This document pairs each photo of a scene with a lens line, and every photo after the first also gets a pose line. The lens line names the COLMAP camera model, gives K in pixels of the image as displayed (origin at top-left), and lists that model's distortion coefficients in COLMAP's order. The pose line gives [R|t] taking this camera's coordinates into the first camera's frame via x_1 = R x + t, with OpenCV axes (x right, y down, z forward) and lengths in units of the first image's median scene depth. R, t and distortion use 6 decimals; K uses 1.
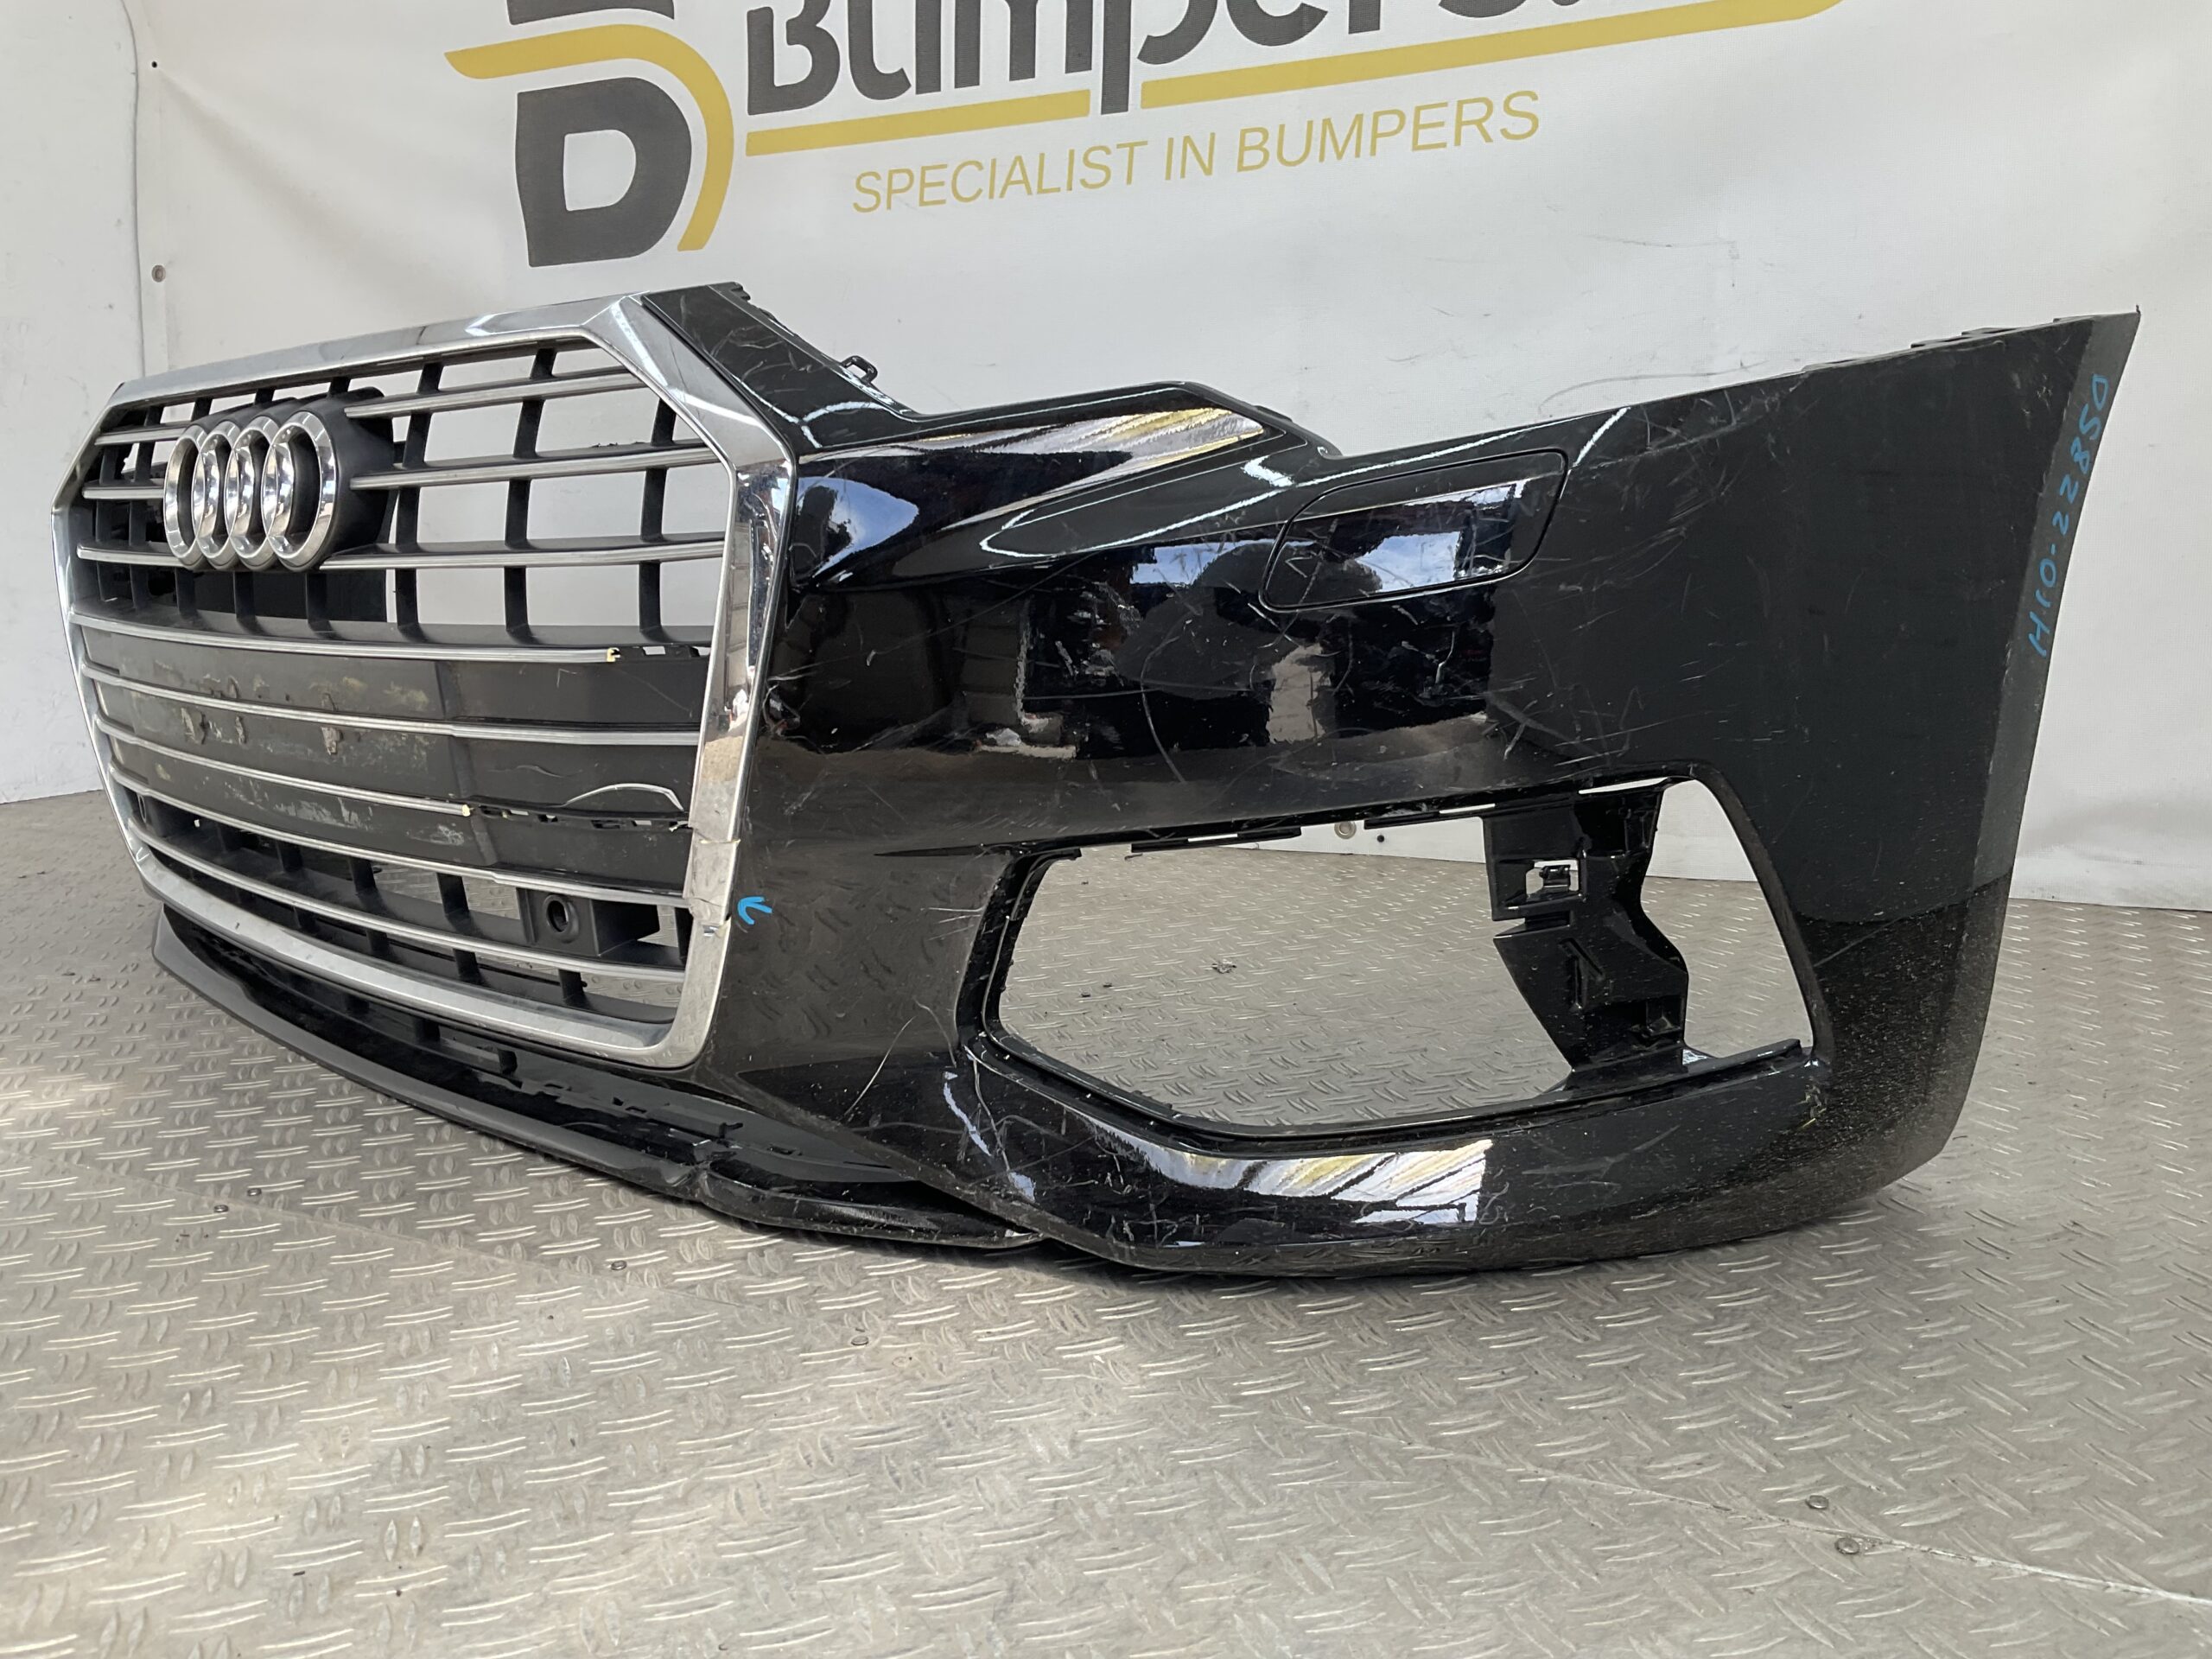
lens RADIAL K [[1826.7, 0, 1110.7], [0, 1826.7, 828.1], [0, 0, 1]] dist [0.102973, -0.224210]
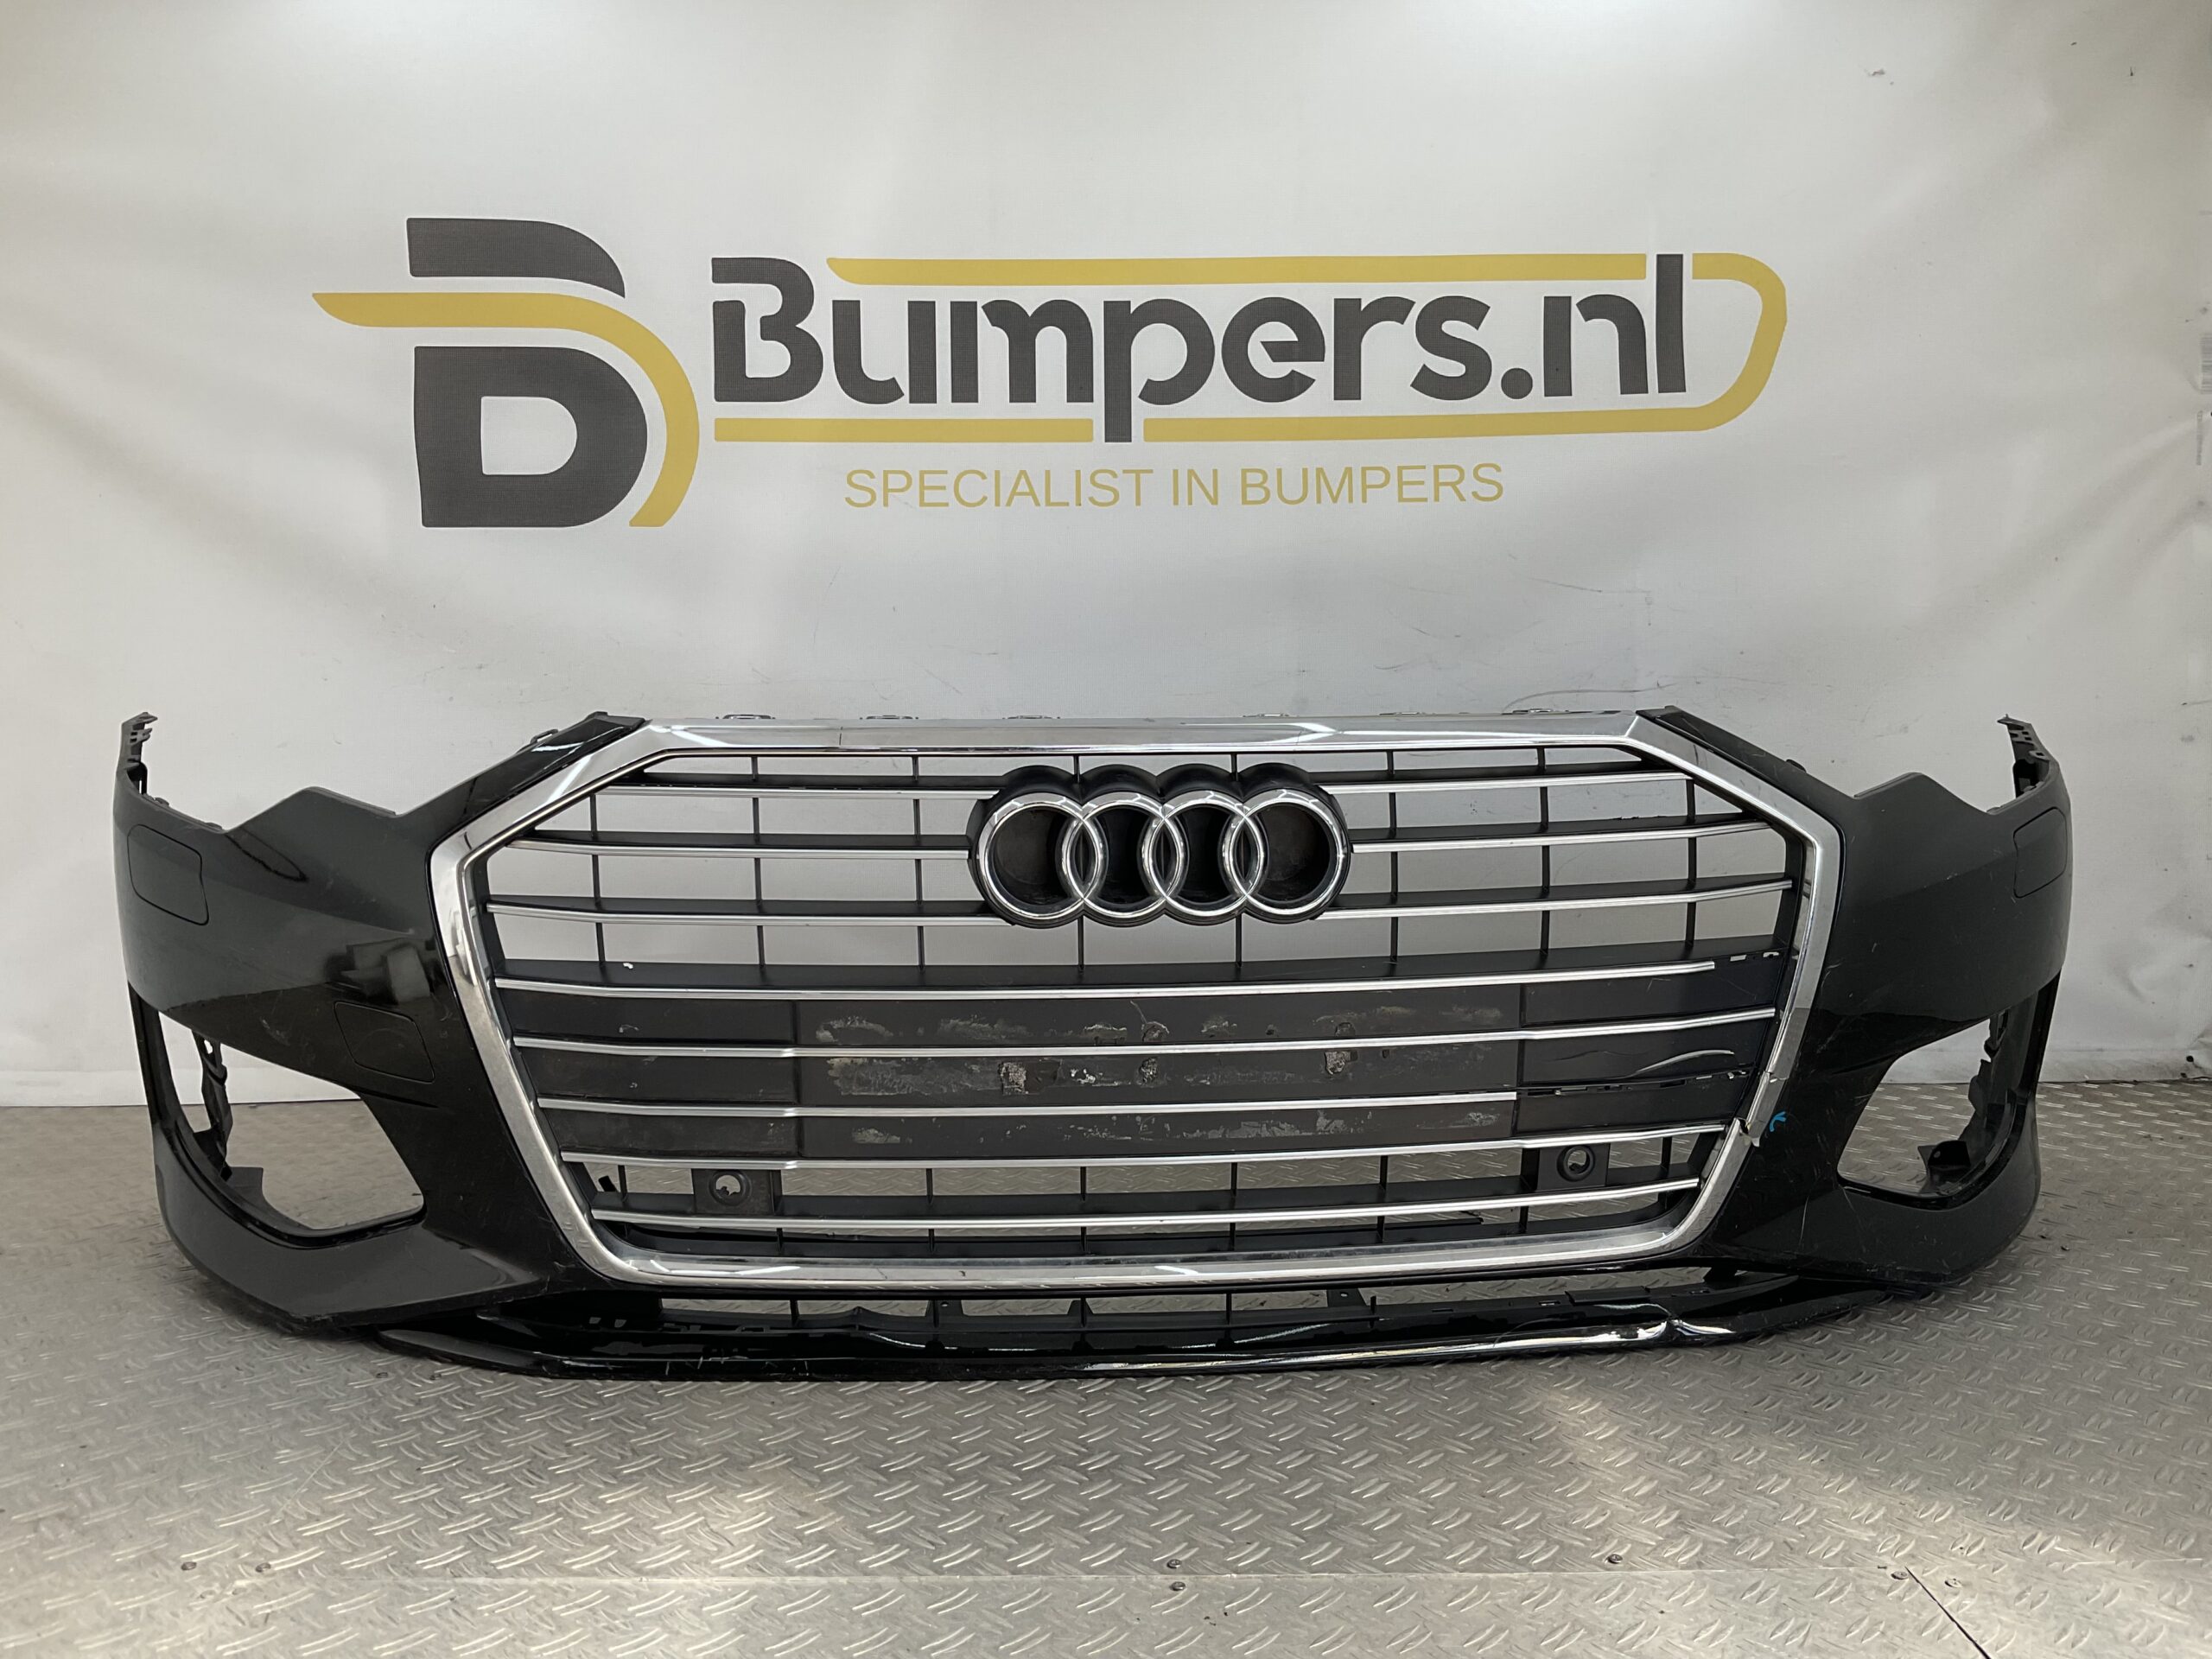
lens RADIAL K [[1824.6, 0, 1109.8], [0, 1824.6, 814.7], [0, 0, 1]] dist [0.128893, -0.298458]
pose [[0.893711, -0.023627, 0.448020, -0.512786], [0.064365, 0.995034, -0.075922, -0.077871], [-0.444001, 0.096689, 0.890794, 0.029240]]
